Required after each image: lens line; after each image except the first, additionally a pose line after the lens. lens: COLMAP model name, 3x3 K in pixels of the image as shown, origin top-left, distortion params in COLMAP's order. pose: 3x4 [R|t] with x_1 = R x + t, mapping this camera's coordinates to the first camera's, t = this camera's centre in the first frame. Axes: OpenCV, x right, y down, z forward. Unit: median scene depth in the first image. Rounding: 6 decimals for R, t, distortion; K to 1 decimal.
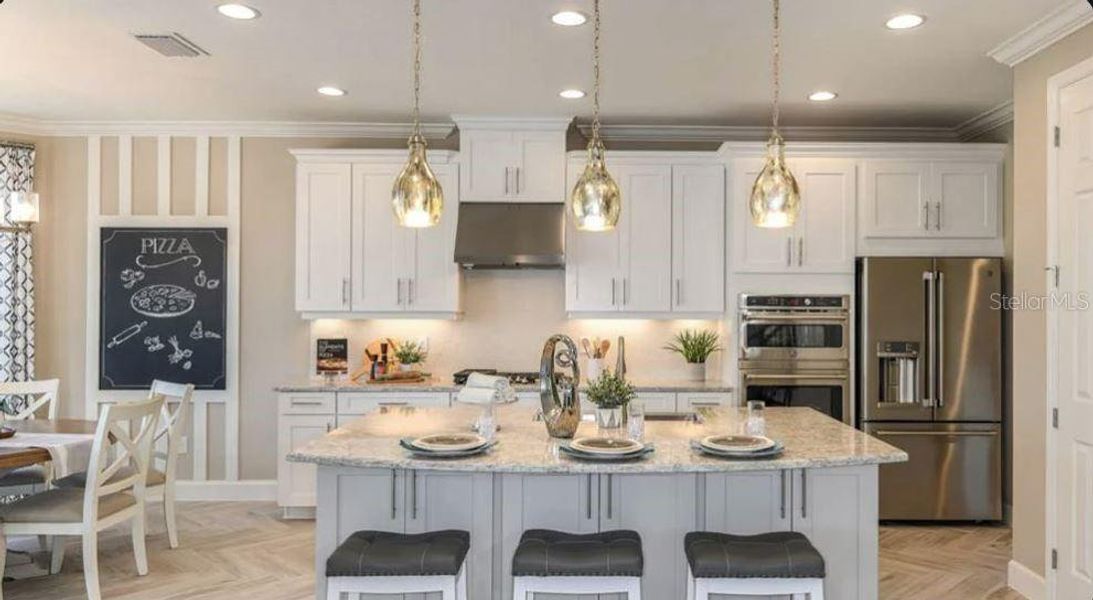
lens RADIAL K [[833.3, 0, 644.0], [0, 833.3, 308.7], [0, 0, 1]] dist [-0.000160, -0.005390]
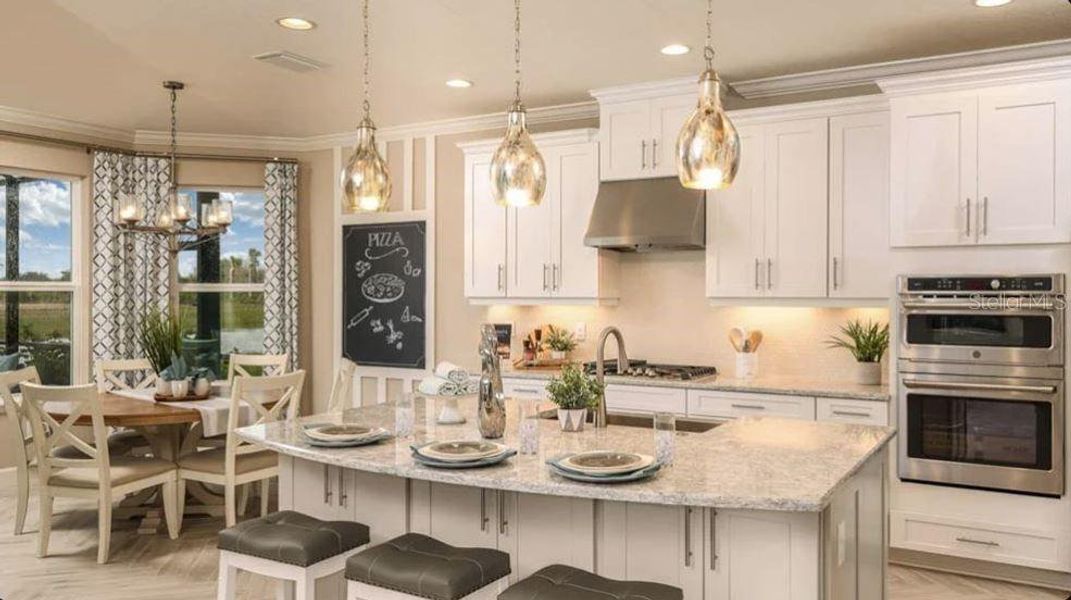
lens RADIAL K [[872.9, 0, 535.5], [0, 872.9, 300.0], [0, 0, 1]] dist [0.033198, 0.001025]
pose [[0.838097, 0.001208, -0.545519, 0.250387], [0.003223, 0.999969, 0.007167, -0.001175], [0.545511, -0.007765, 0.838068, 0.123532]]
